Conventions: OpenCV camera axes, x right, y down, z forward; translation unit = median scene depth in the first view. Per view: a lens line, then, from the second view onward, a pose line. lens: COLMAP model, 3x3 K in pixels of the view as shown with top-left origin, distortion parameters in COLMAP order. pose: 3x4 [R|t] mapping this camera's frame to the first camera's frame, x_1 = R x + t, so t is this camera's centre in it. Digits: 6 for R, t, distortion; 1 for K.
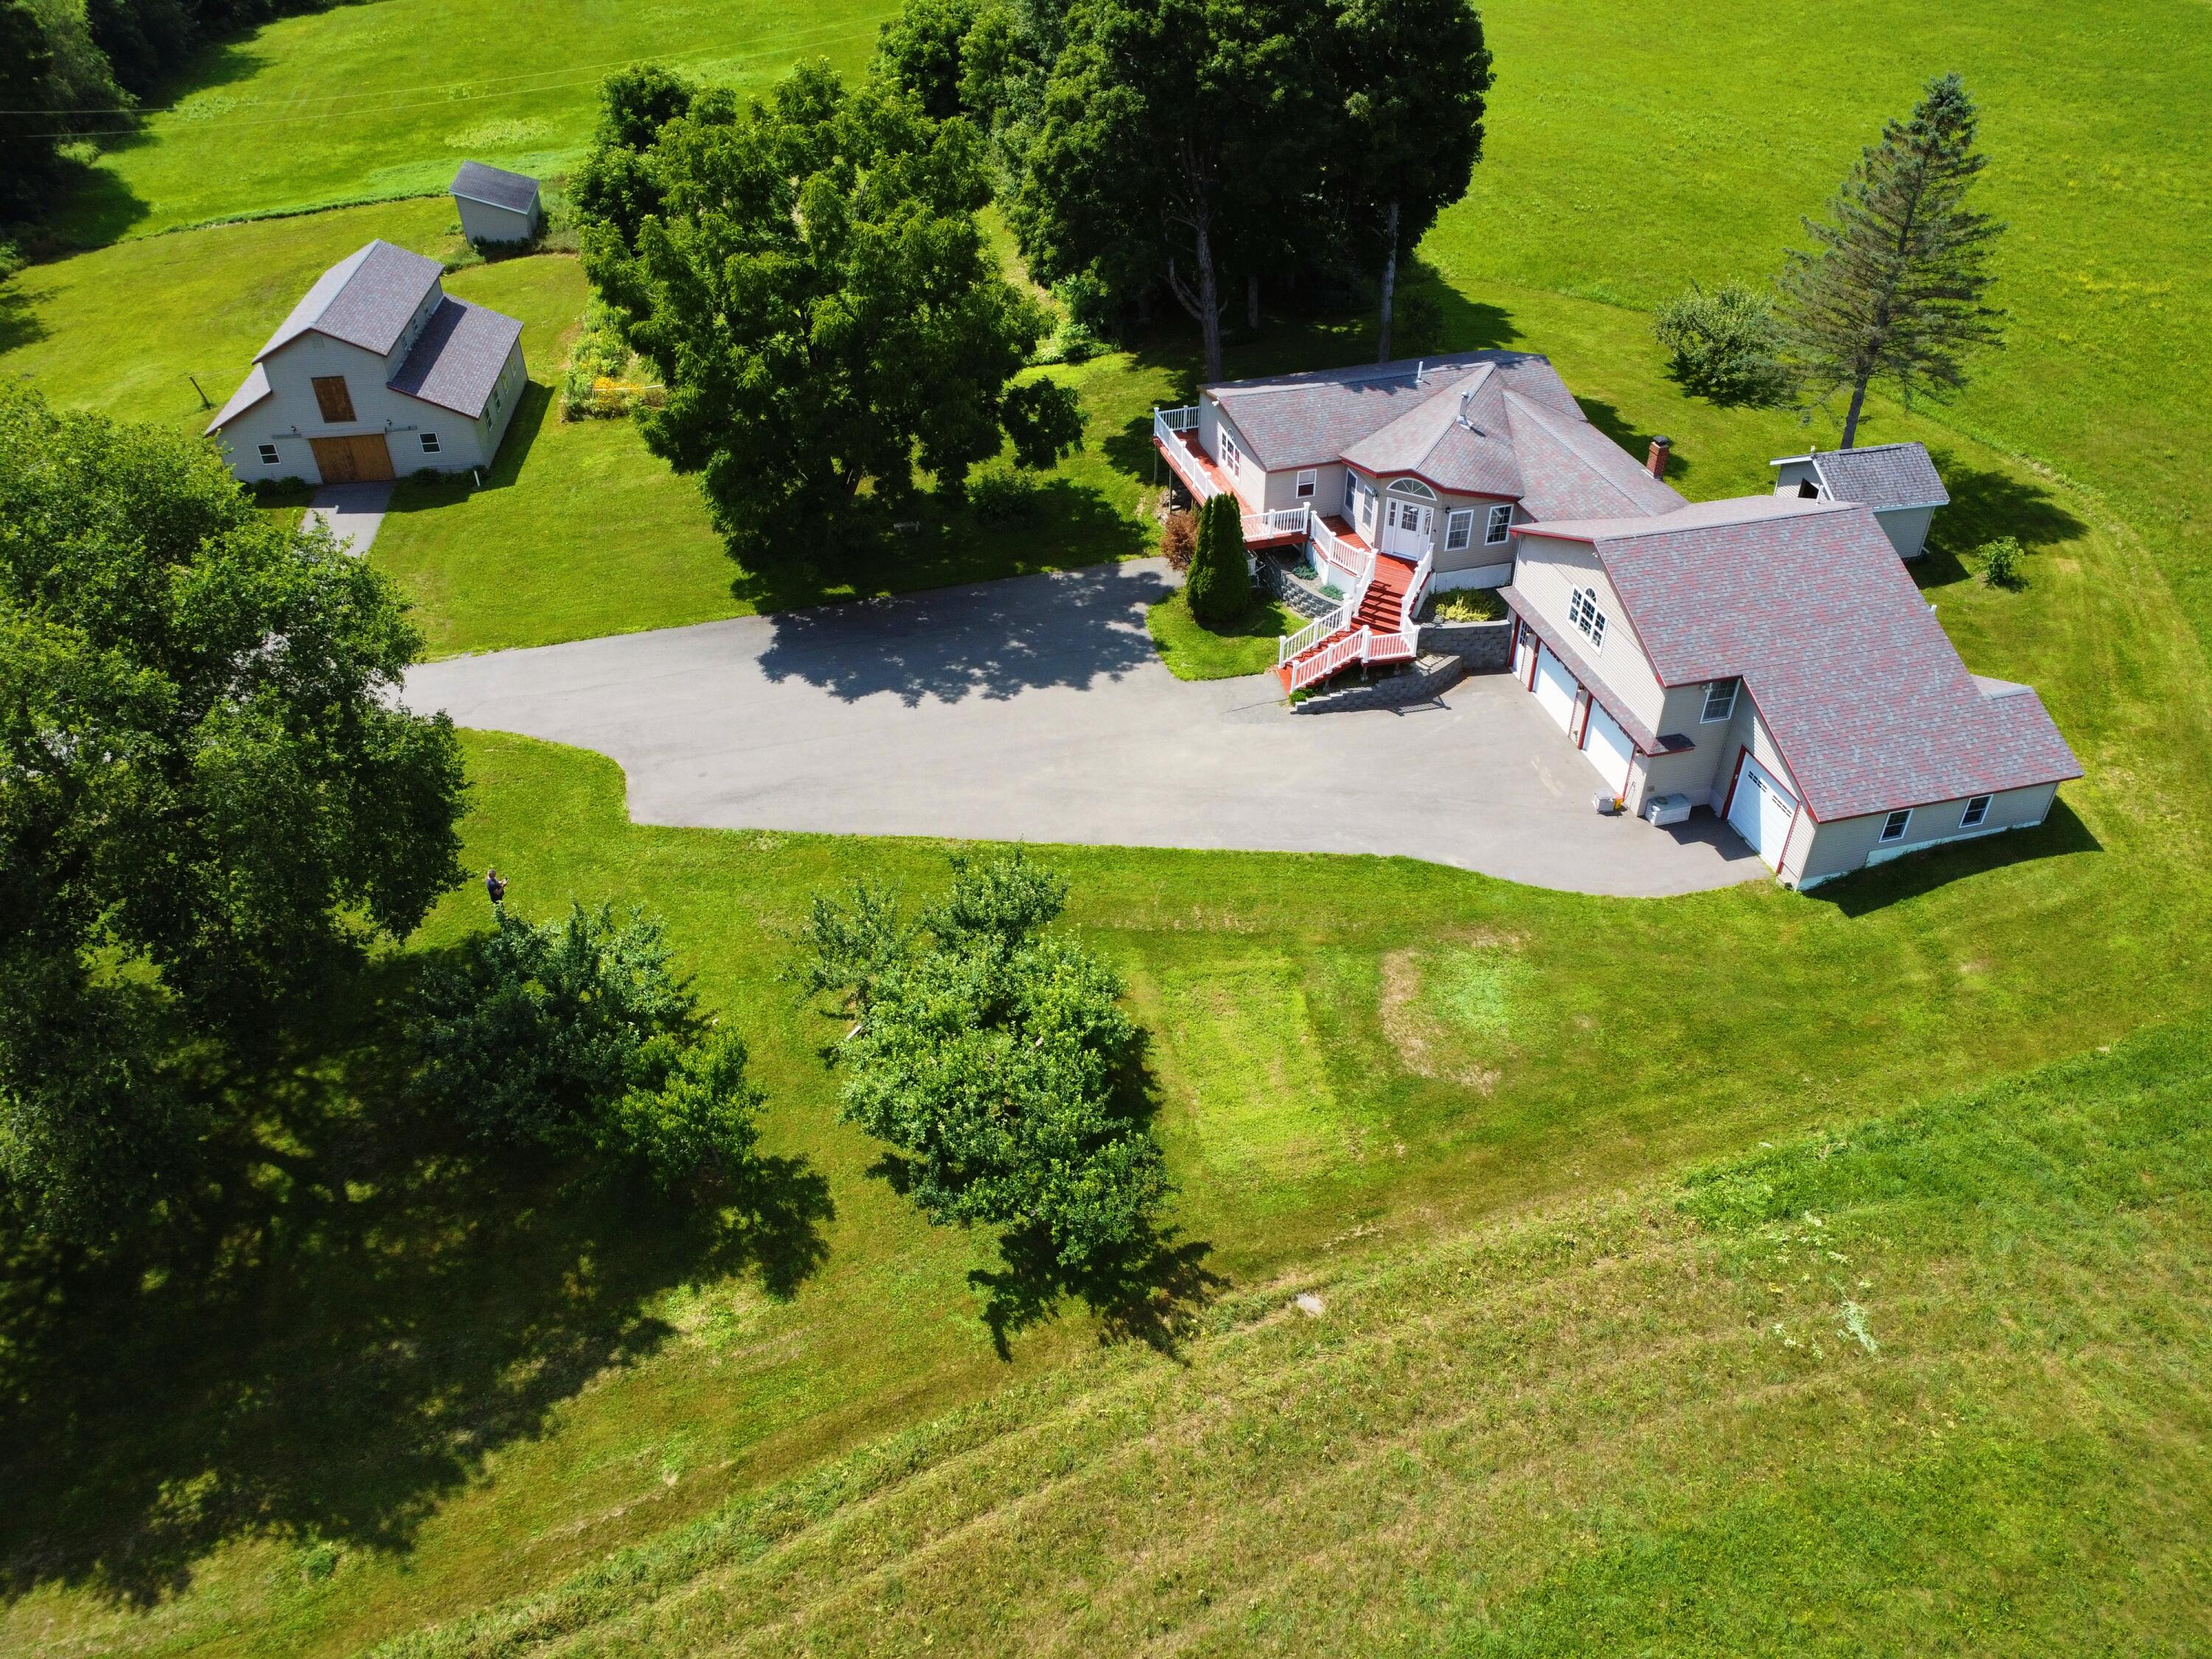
lens RADIAL K [[1592.1, 0, 1106.0], [0, 1592.1, 829.5], [0, 0, 1]] dist [-0.035141, 0.007499]
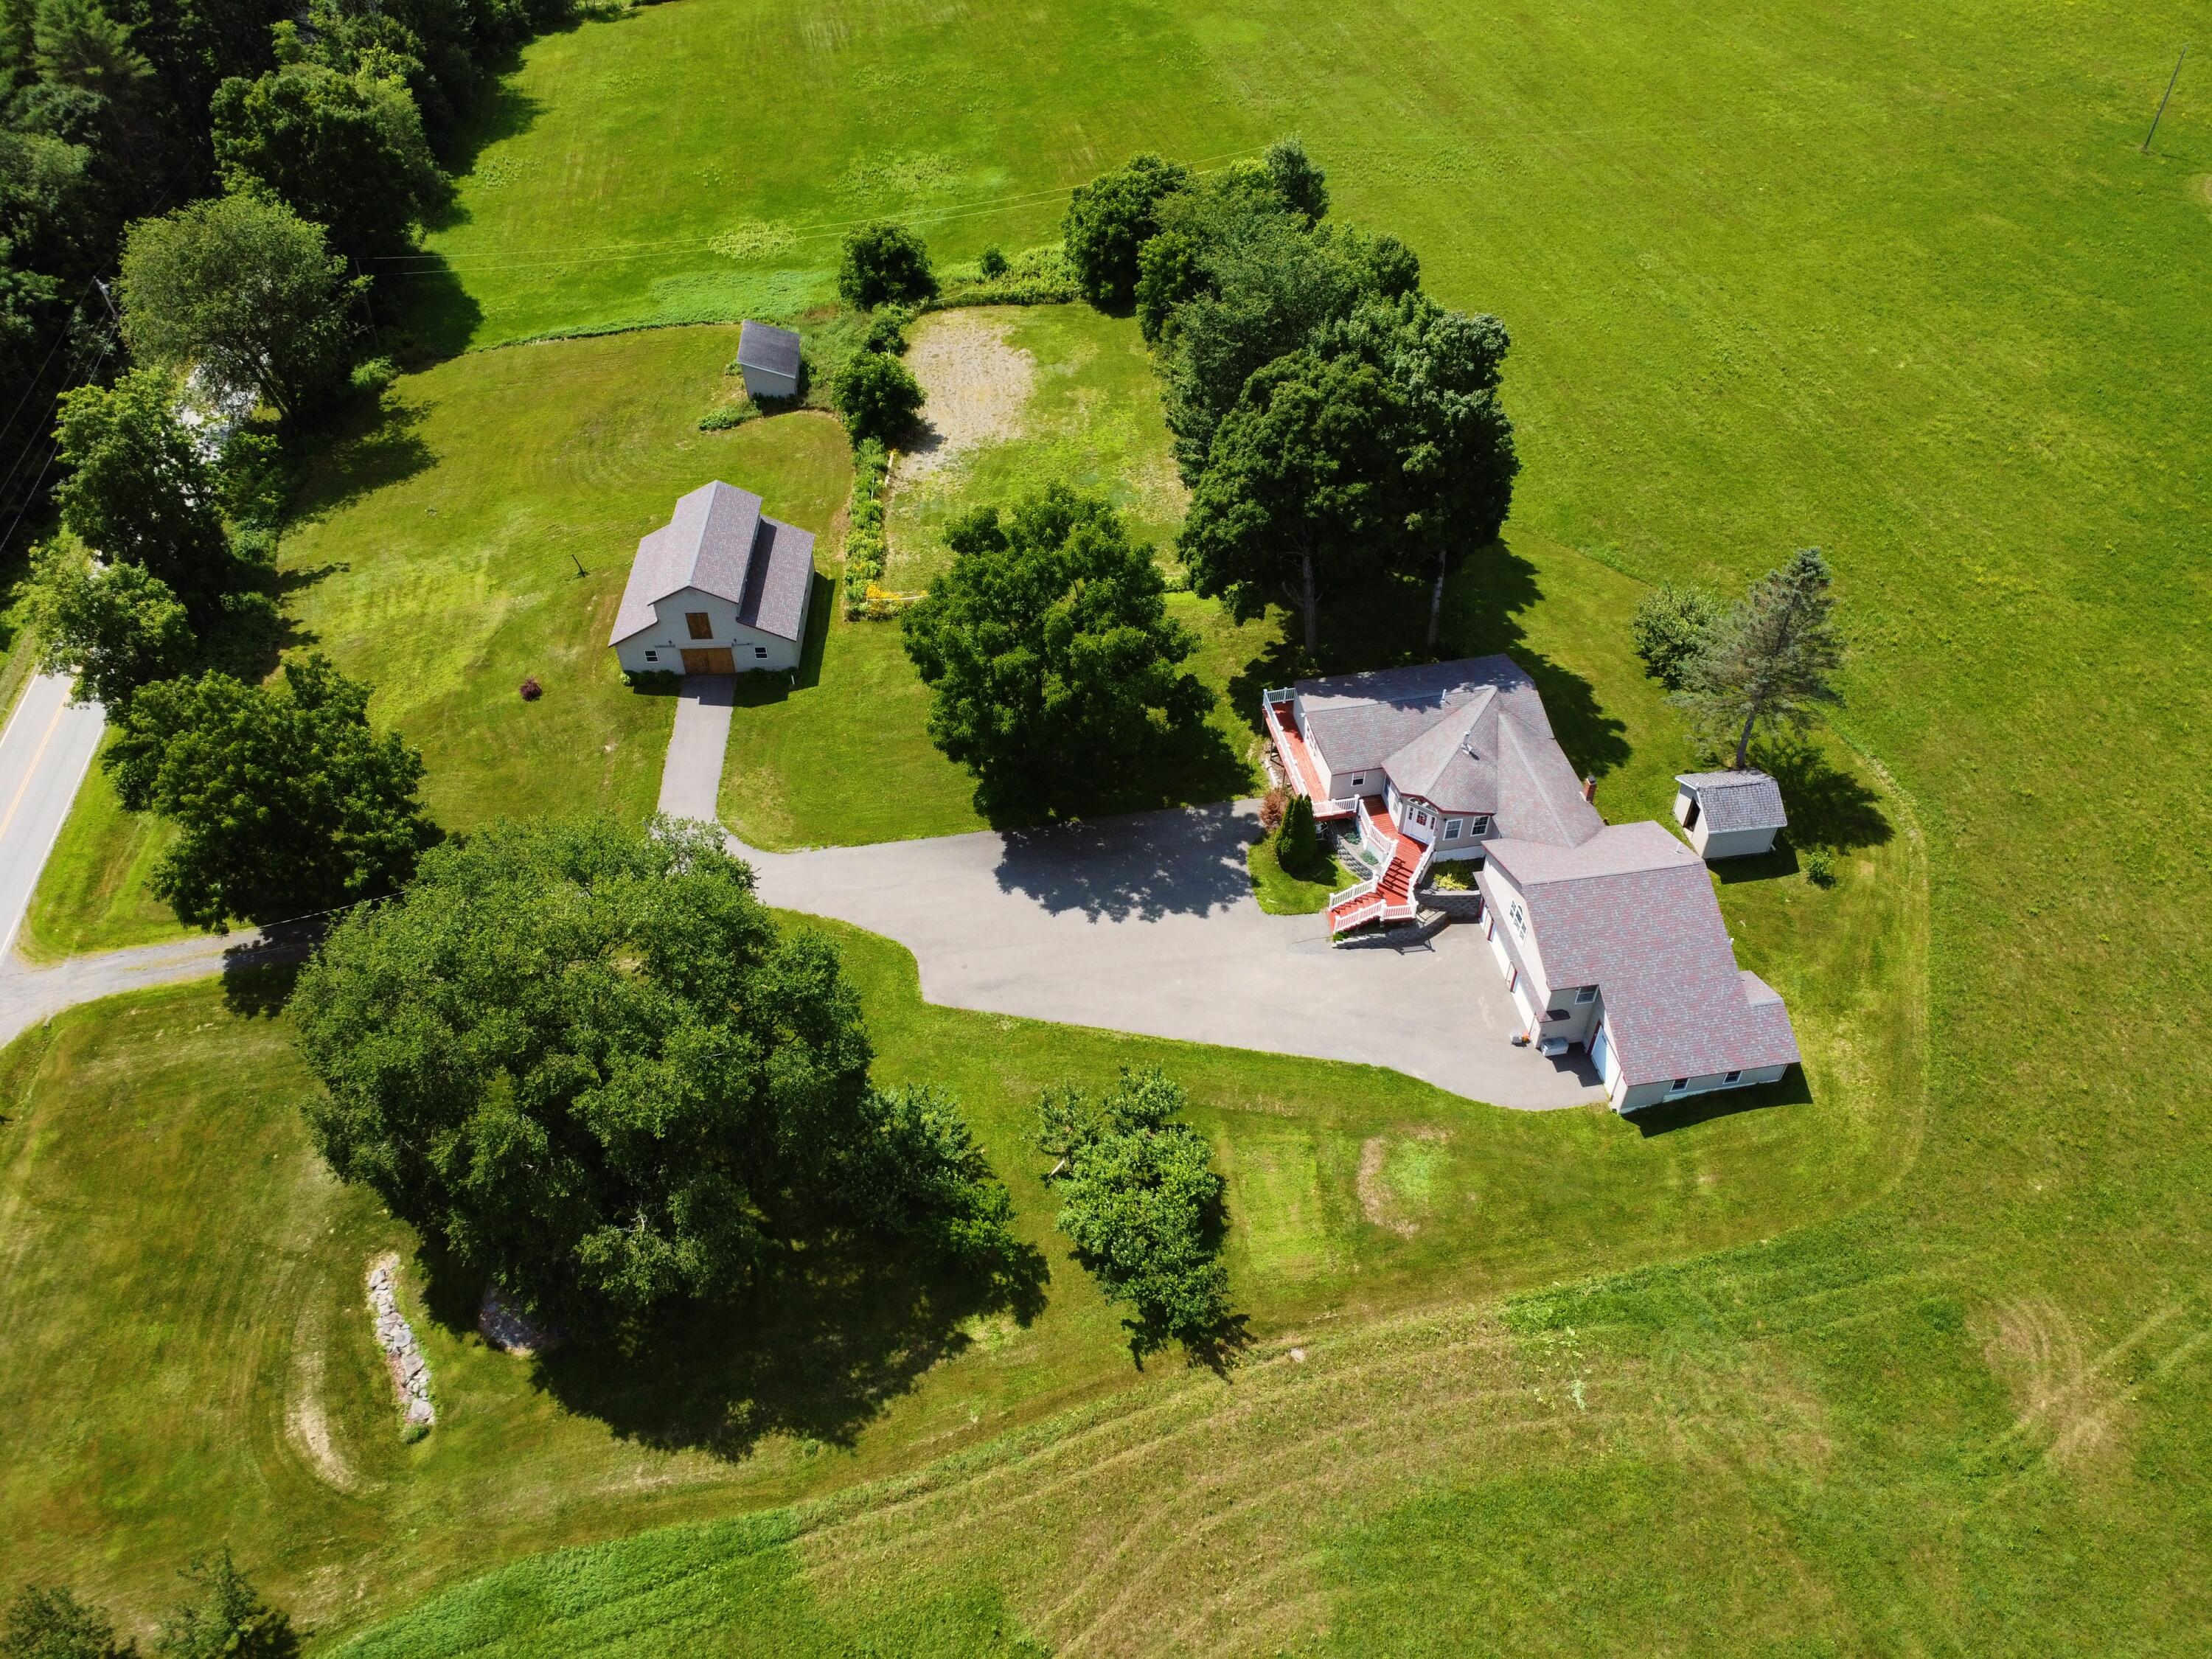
lens RADIAL K [[1587.3, 0, 1106.0], [0, 1587.3, 829.5], [0, 0, 1]] dist [-0.008778, -0.057400]
pose [[0.995779, 0.063388, -0.066384, -0.012205], [-0.054798, 0.990760, 0.124060, -0.416132], [0.073635, -0.119899, 0.990052, -0.632956]]
